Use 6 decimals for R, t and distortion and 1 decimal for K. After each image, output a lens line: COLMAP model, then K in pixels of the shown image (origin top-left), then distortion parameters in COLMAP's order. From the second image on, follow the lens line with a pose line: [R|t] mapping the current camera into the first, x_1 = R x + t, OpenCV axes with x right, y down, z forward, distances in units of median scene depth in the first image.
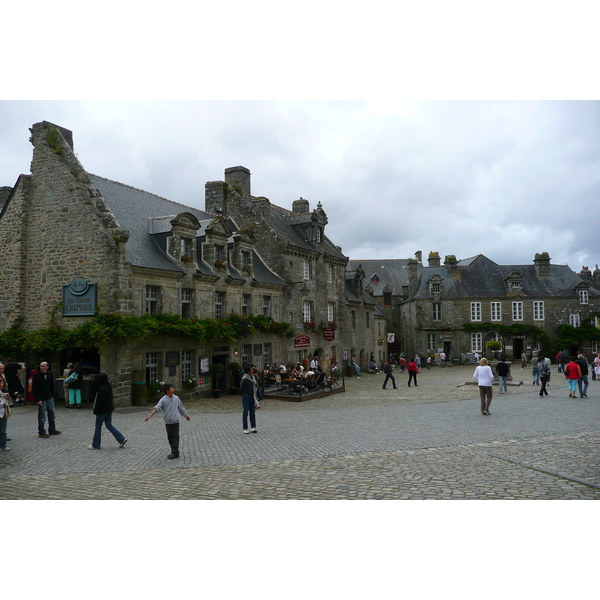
lens RADIAL K [[487.3, 0, 298.0], [0, 487.3, 301.5], [0, 0, 1]] dist [-0.018382, 0.017599]
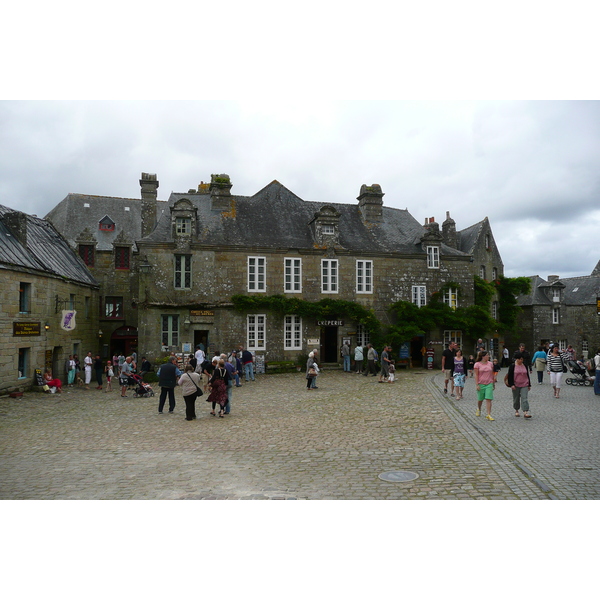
lens RADIAL K [[487.3, 0, 300.6], [0, 487.3, 299.5], [0, 0, 1]] dist [-0.018382, 0.017599]
pose [[0.943004, 0.026307, 0.331740, 0.236011], [-0.025513, 0.999652, -0.006749, 0.050952], [-0.331802, -0.002099, 0.943347, 0.484597]]
